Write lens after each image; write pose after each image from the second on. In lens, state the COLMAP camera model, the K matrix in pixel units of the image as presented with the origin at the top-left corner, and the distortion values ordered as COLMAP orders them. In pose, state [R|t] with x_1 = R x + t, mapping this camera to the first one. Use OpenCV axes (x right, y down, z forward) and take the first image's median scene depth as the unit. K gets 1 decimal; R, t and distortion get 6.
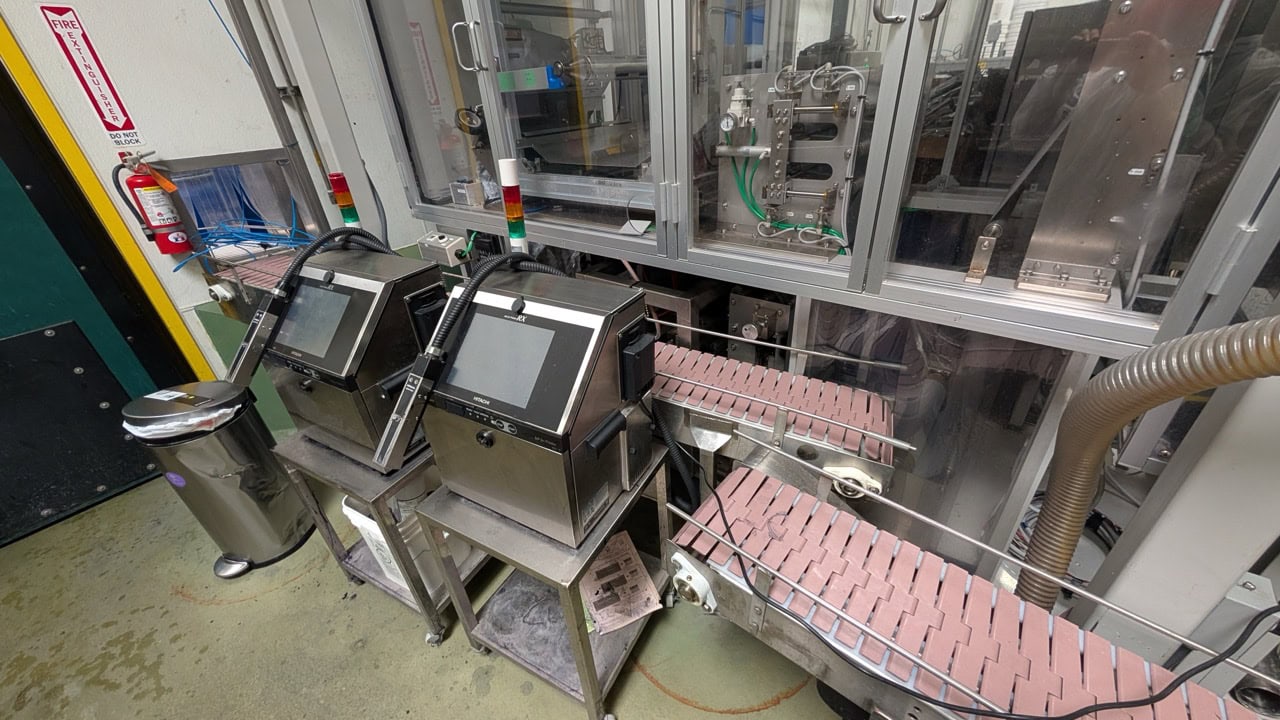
lens RADIAL K [[481.4, 0, 640.0], [0, 481.4, 360.0], [0, 0, 1]] dist [0.001037, -0.000166]
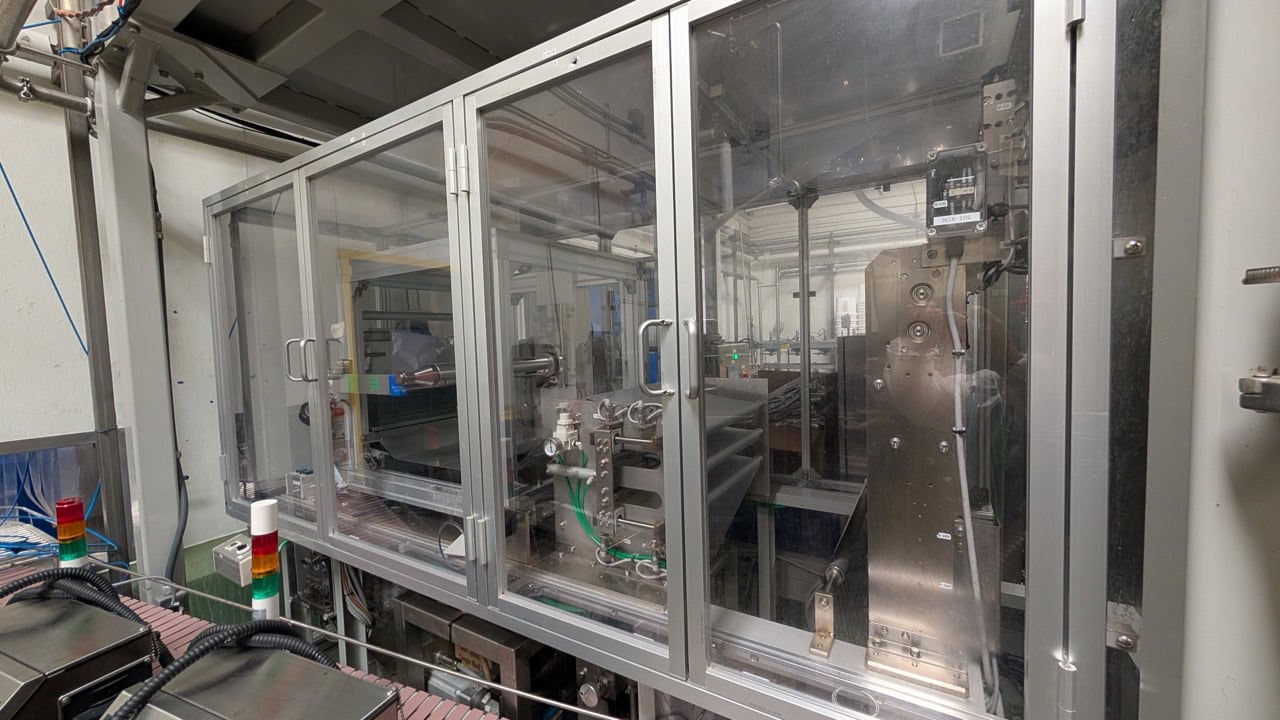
lens RADIAL K [[481.4, 0, 640.0], [0, 481.4, 360.0], [0, 0, 1]] dist [0.001037, -0.000166]
pose [[0.991636, 0.020497, 0.127429, 0.223070], [0.040136, 0.889388, -0.455387, -0.202007], [-0.122668, 0.456693, 0.881127, 0.067689]]
